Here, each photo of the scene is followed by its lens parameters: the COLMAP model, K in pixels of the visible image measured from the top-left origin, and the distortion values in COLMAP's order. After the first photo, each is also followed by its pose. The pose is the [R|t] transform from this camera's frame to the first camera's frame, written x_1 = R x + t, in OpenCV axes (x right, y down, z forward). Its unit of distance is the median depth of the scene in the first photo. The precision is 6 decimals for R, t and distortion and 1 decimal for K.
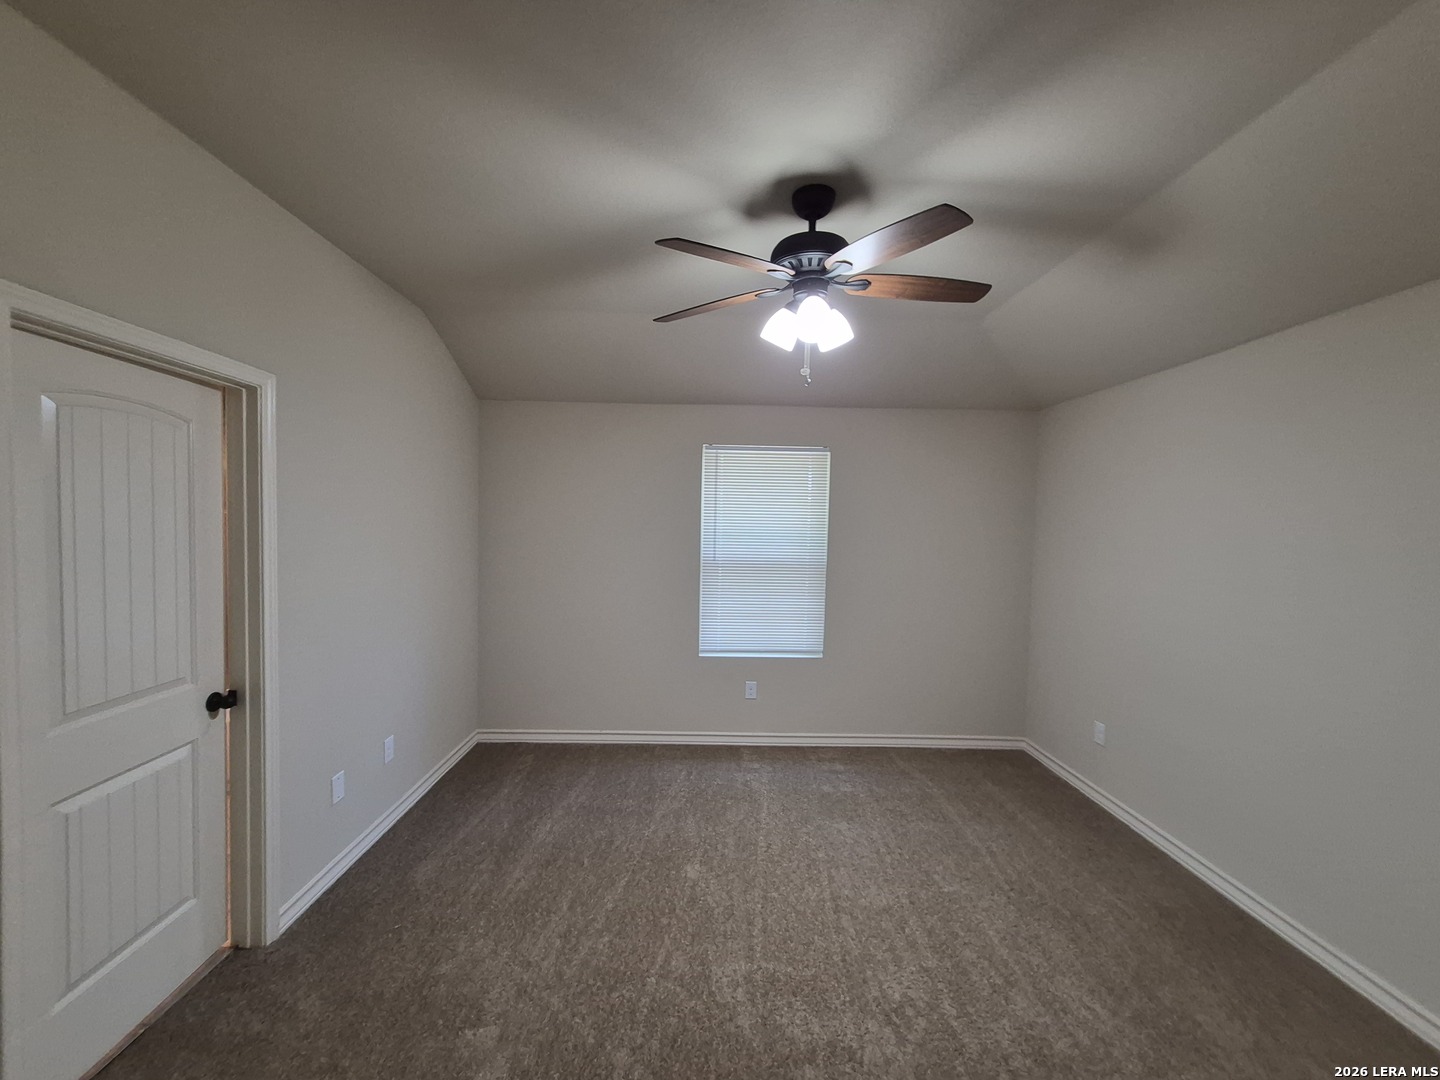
lens RADIAL K [[564.9, 0, 708.6], [0, 564.9, 551.9], [0, 0, 1]] dist [0.006811, 0.000622]
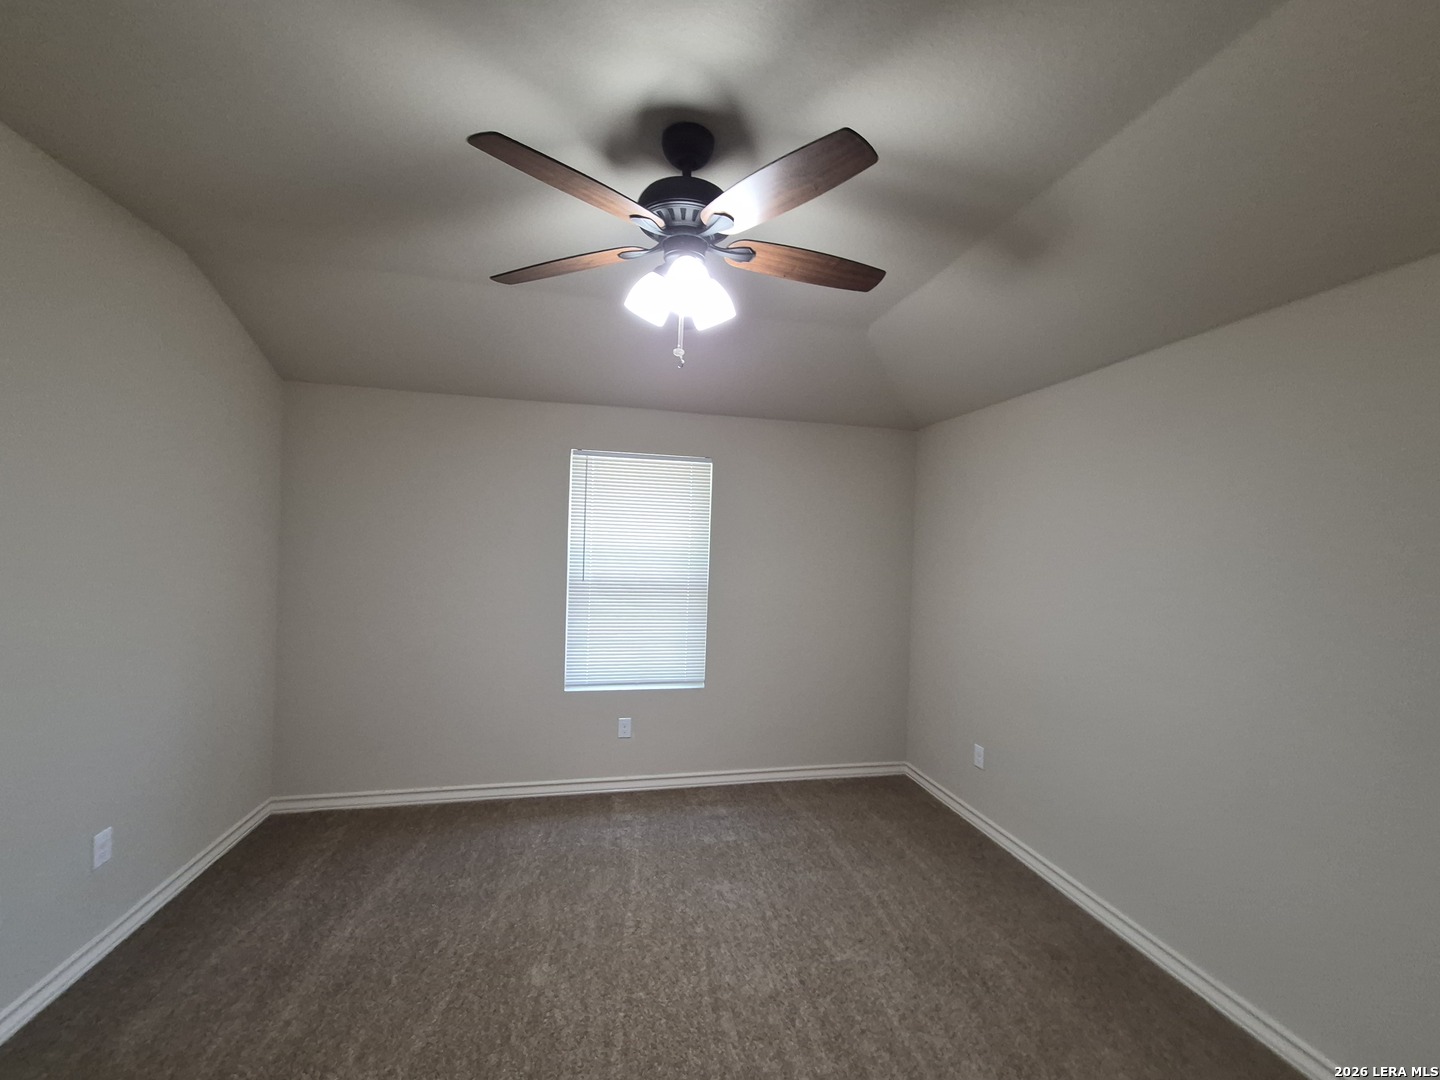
lens RADIAL K [[564.9, 0, 709.1], [0, 564.9, 549.1], [0, 0, 1]] dist [0.006811, 0.000622]
pose [[0.980256, 0.009854, 0.197486, 0.041649], [-0.001863, 0.999173, -0.040608, 0.001939], [-0.197723, 0.039438, 0.979464, 0.149412]]
